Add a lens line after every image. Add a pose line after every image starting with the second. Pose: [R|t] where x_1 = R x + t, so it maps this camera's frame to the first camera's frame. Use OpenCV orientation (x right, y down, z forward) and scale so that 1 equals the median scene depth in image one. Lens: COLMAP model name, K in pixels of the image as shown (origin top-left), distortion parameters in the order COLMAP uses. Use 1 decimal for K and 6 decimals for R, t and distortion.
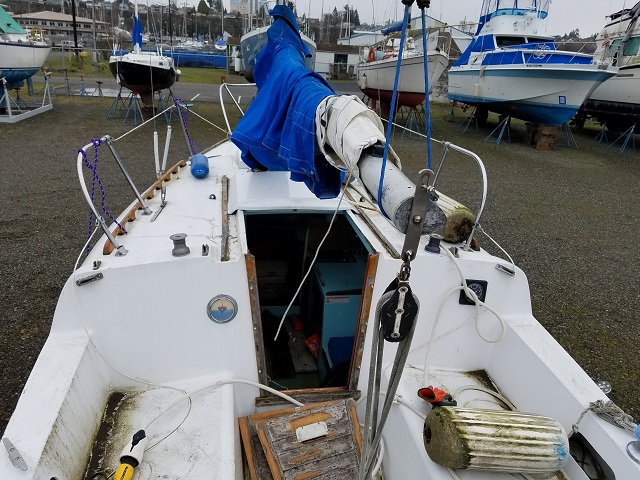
lens RADIAL K [[488.9, 0, 321.0], [0, 488.9, 240.3], [0, 0, 1]] dist [0.009734, 0.000398]
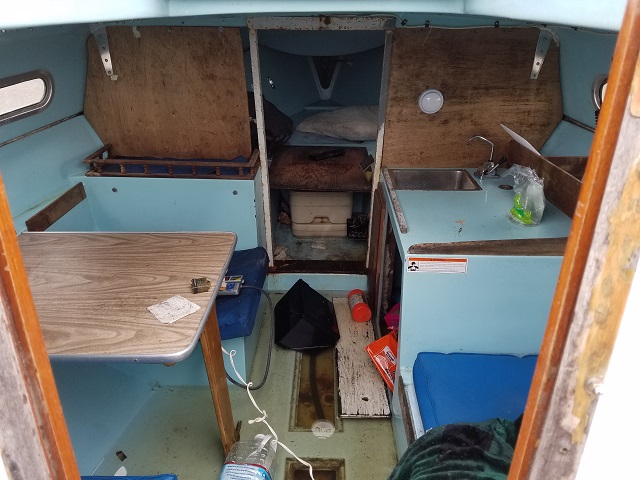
lens RADIAL K [[488.9, 0, 319.3], [0, 488.9, 238.3], [0, 0, 1]] dist [0.009734, 0.000398]
pose [[0.979447, 0.017899, -0.200905, 0.017526], [-0.004655, 0.997795, 0.066203, 0.068647], [0.201647, -0.063907, 0.977371, 0.549373]]
